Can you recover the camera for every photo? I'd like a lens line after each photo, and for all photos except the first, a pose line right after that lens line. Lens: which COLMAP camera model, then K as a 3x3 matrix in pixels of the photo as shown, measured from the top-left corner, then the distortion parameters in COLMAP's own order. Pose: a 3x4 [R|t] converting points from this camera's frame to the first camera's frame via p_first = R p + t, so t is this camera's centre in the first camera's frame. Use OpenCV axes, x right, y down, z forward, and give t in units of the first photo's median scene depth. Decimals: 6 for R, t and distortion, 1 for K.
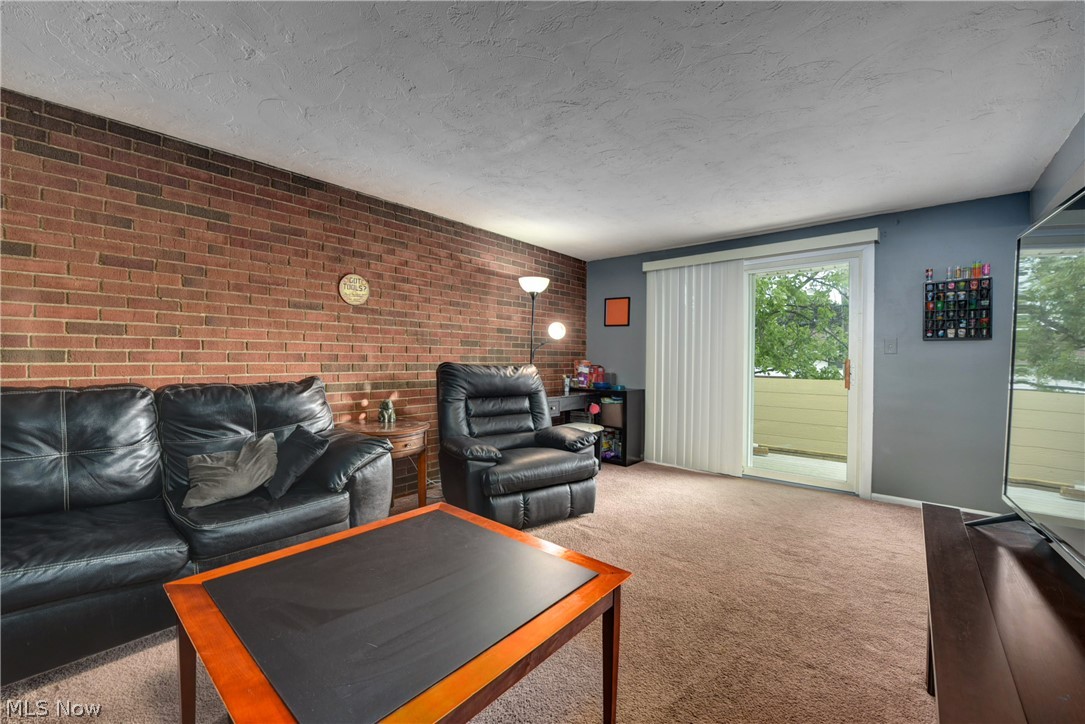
lens RADIAL K [[436.2, 0, 545.5], [0, 436.2, 359.0], [0, 0, 1]] dist [-0.006605, -0.001013]
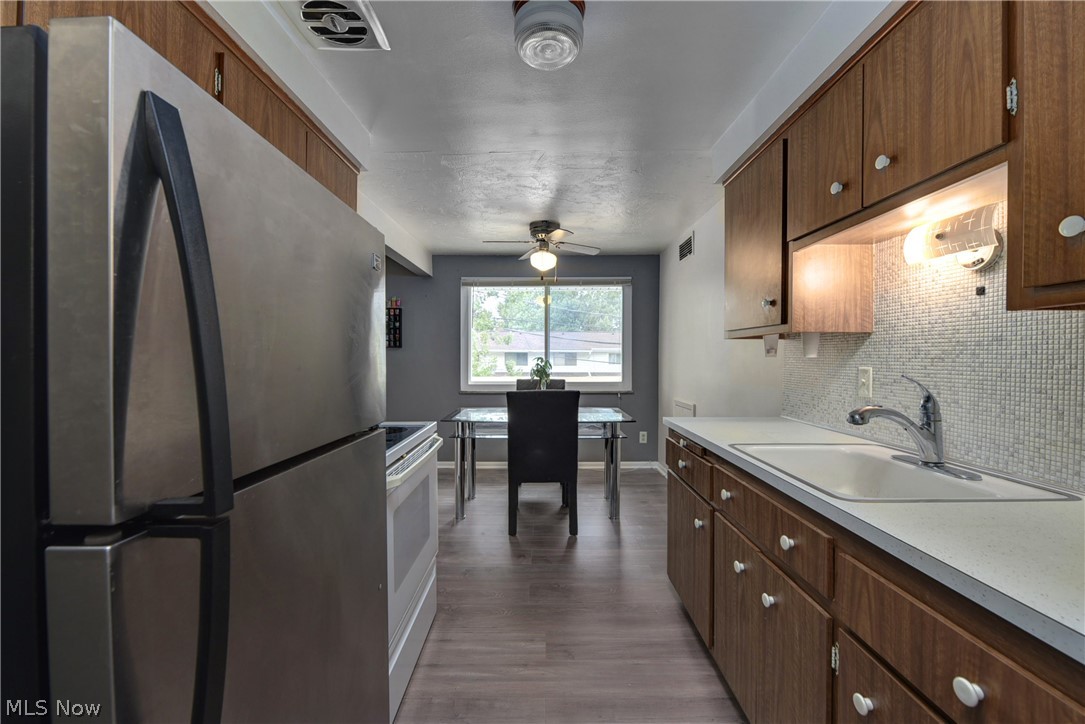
lens RADIAL K [[436.2, 0, 539.5], [0, 436.2, 361.2], [0, 0, 1]] dist [-0.006605, -0.001013]
pose [[0.766038, -0.009717, 0.642722, 0.403351], [0.002704, 0.999926, 0.011895, -0.016192], [-0.642790, -0.007374, 0.766007, -0.481686]]
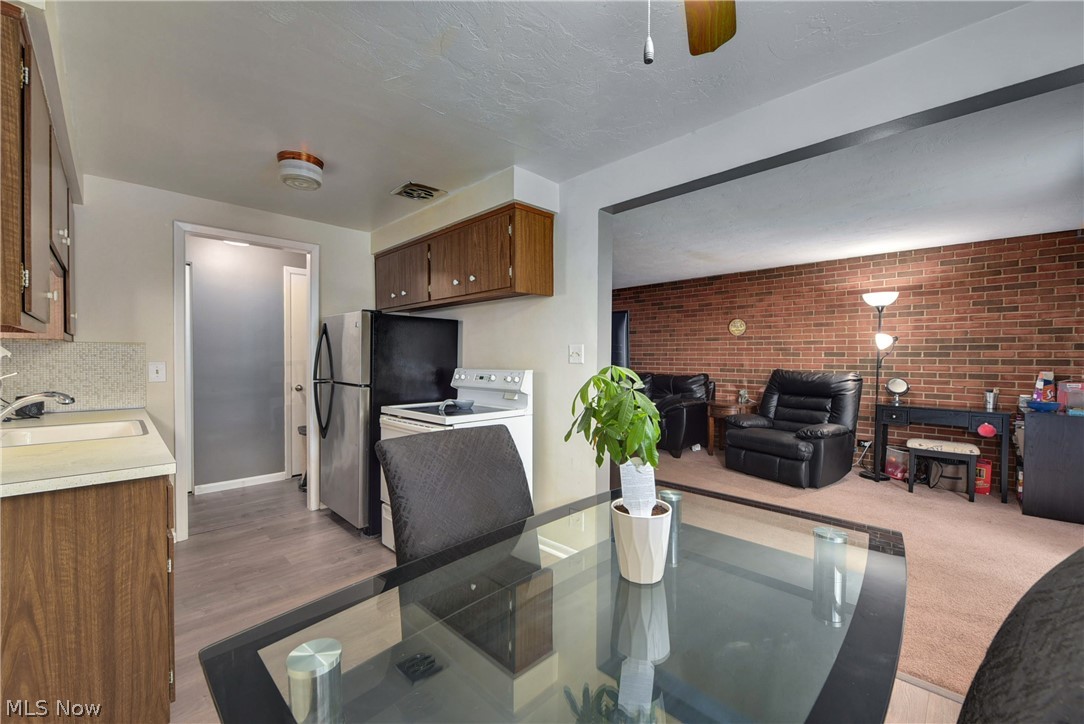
lens RADIAL K [[435.8, 0, 541.8], [0, 435.8, 362.3], [0, 0, 1]] dist [-0.006605, -0.001013]
pose [[-0.073029, 0.004192, -0.997321, 1.422767], [-0.006819, 0.999966, 0.004702, -0.017279], [0.997306, 0.007144, -0.072998, 0.324687]]
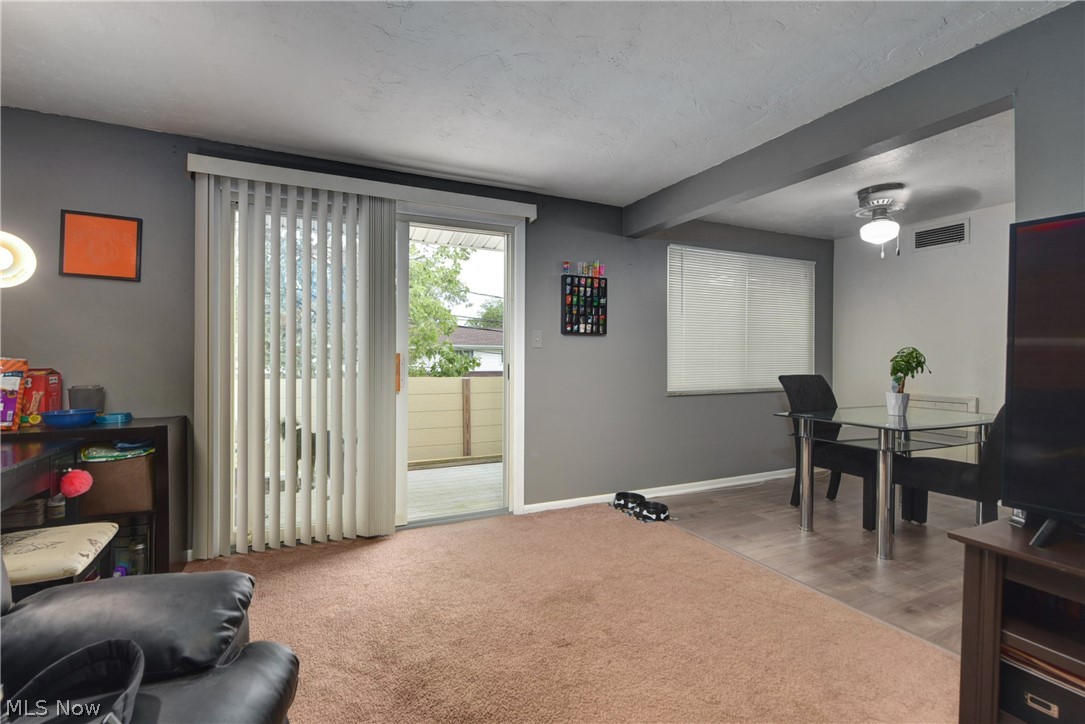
lens RADIAL K [[467.8, 0, 509.9], [0, 467.8, 359.9], [0, 0, 1]] dist [-0.011405, 0.000467]
pose [[0.434410, -0.013665, 0.900611, -0.128979], [-0.000468, 0.999881, 0.015397, -0.001786], [-0.900715, -0.007110, 0.434353, 0.688367]]
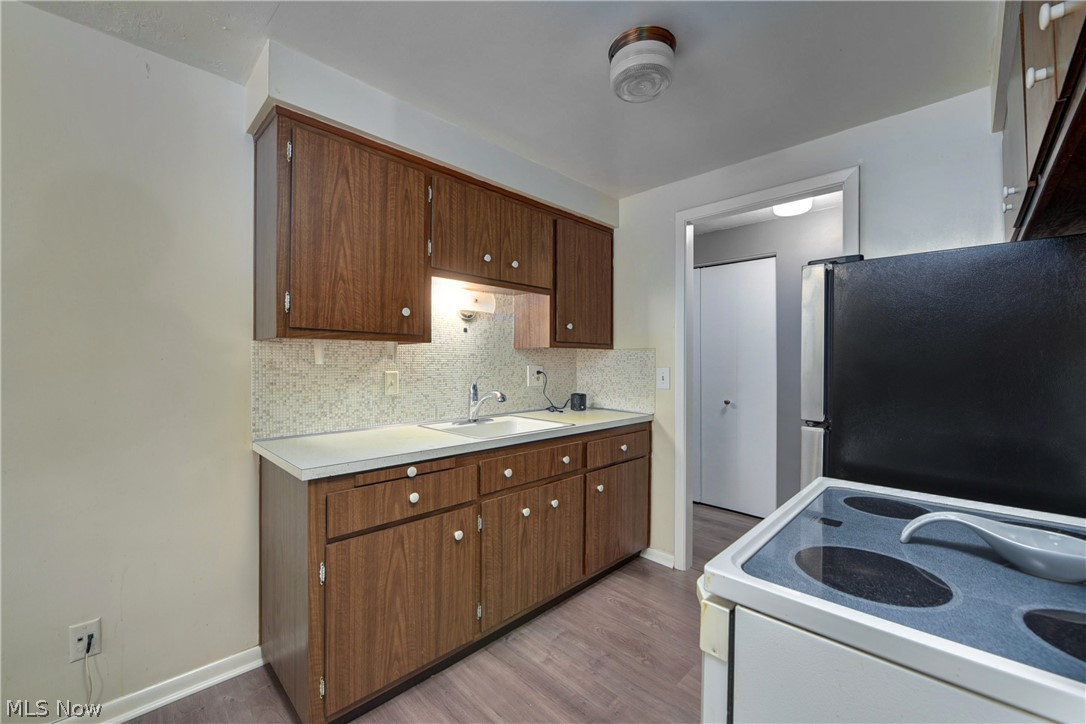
lens RADIAL K [[436.6, 0, 539.6], [0, 436.6, 360.3], [0, 0, 1]] dist [-0.006605, -0.001013]
pose [[-0.997108, -0.008318, 0.075538, 0.767632], [-0.008500, 0.999962, -0.002080, -0.019360], [-0.075518, -0.002716, -0.997141, 0.334946]]
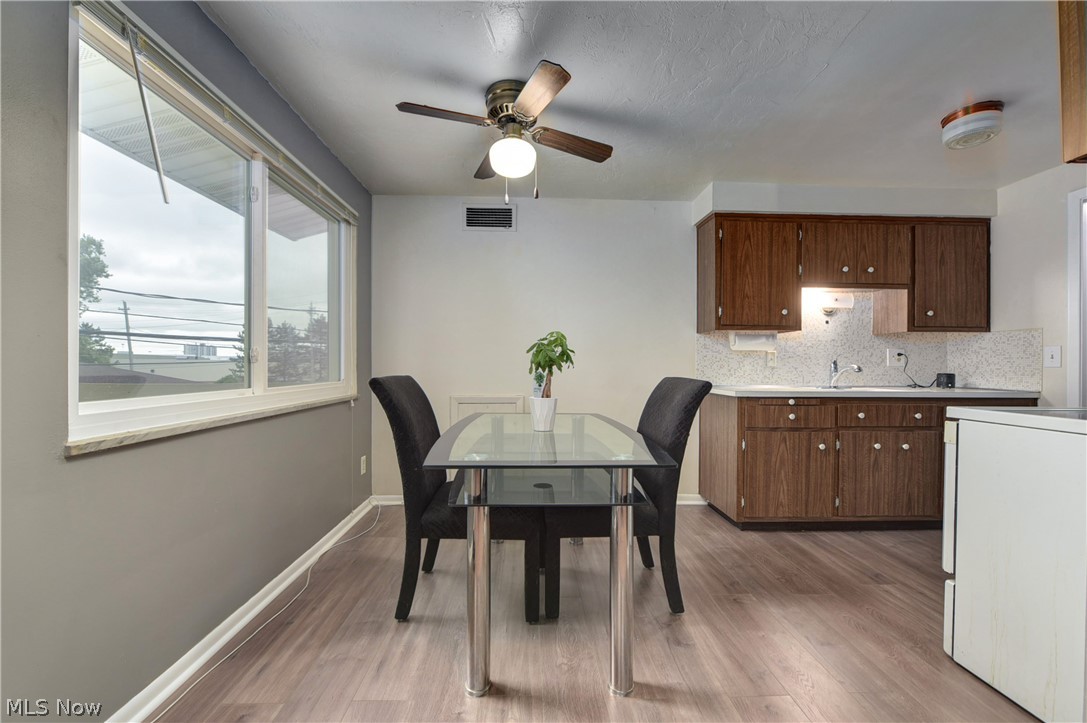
lens RADIAL K [[434.6, 0, 537.9], [0, 434.6, 366.8], [0, 0, 1]] dist [-0.010183, 0.000756]
pose [[-0.675185, -0.011140, 0.737564, 0.654142], [-0.007835, 0.999938, 0.007930, 0.033333], [-0.737607, -0.000425, -0.675230, 0.806655]]
